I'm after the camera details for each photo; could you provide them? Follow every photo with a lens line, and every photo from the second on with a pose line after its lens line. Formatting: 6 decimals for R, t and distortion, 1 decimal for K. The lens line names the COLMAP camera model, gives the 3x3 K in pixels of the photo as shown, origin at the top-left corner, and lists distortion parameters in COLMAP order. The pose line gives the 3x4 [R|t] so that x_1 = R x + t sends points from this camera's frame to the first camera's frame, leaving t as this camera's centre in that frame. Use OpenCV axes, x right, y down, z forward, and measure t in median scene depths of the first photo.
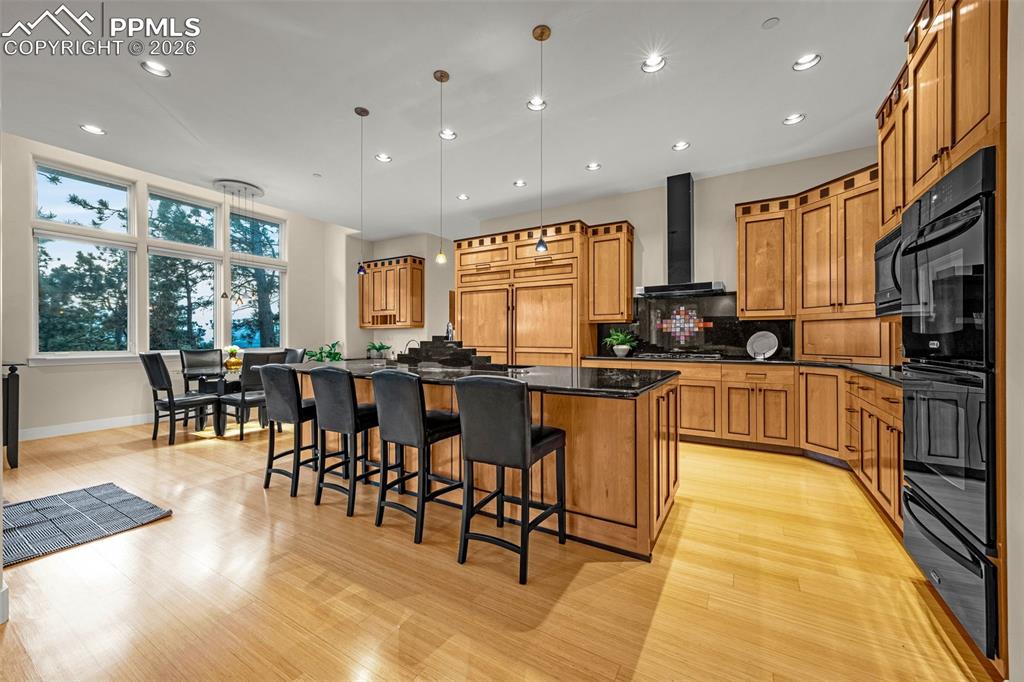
lens RADIAL K [[393.7, 0, 513.2], [0, 393.7, 336.4], [0, 0, 1]] dist [0.001719, -0.000117]
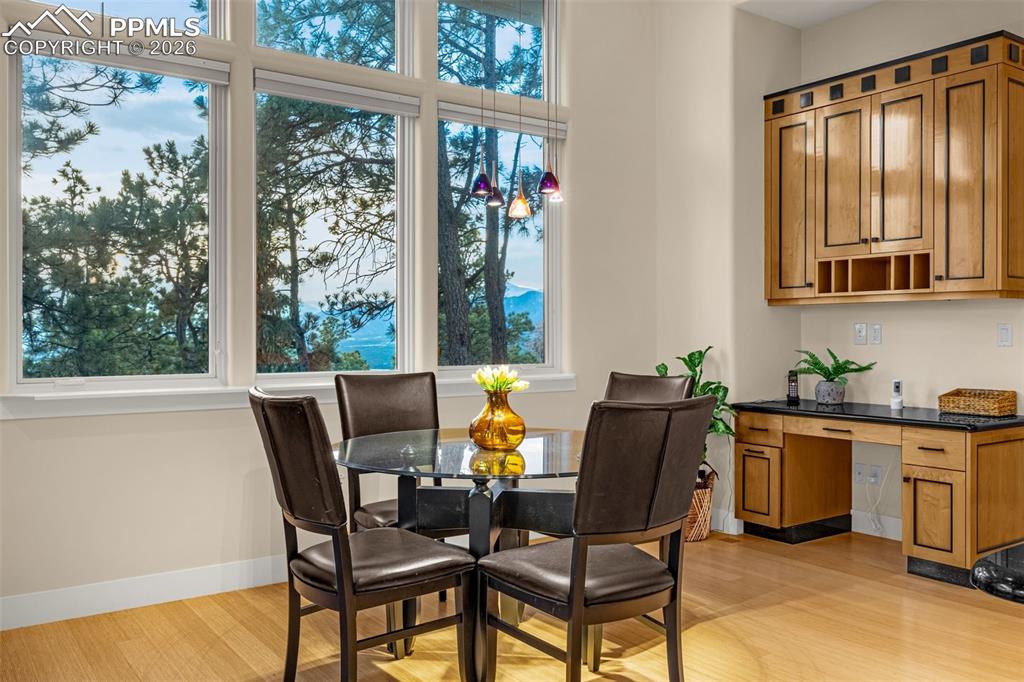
lens RADIAL K [[855.6, 0, 512.0], [0, 855.6, 341.0], [0, 0, 1]] dist [-0.007371, -0.005197]
pose [[0.915107, 0.004715, -0.403184, -0.428517], [0.000789, 0.999909, 0.013483, -0.001562], [0.403211, -0.012656, 0.915020, 0.418245]]
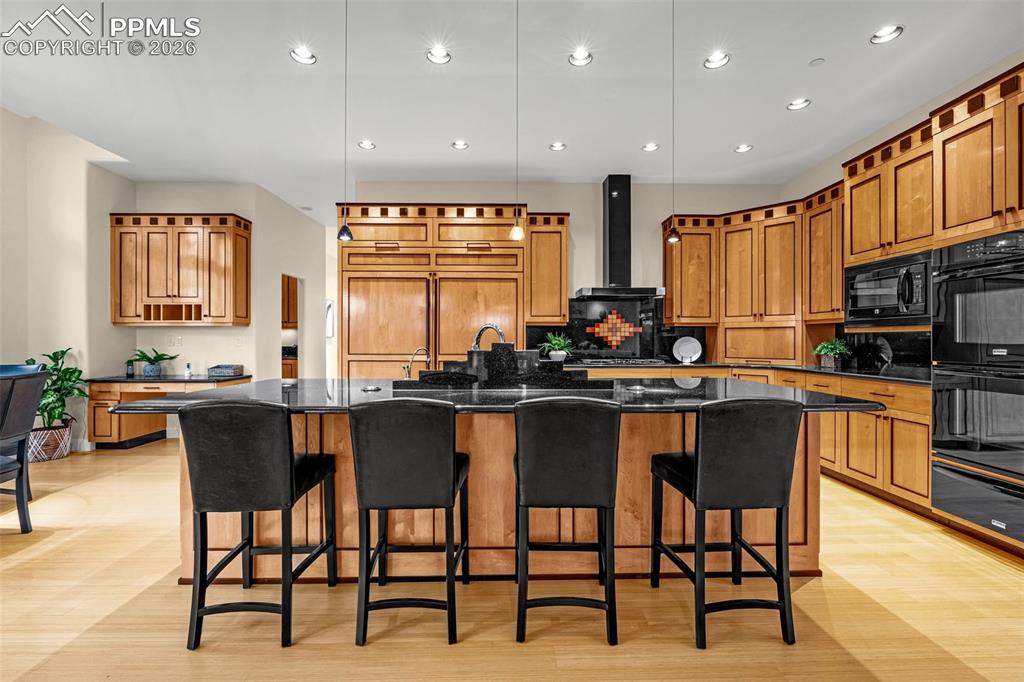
lens RADIAL K [[443.8, 0, 514.3], [0, 443.8, 342.4], [0, 0, 1]] dist [-0.010491, 0.000579]
pose [[0.847405, -0.001235, 0.530946, -0.328267], [-0.004335, 0.999948, 0.009245, -0.005343], [-0.530929, -0.010136, 0.847355, 0.180042]]
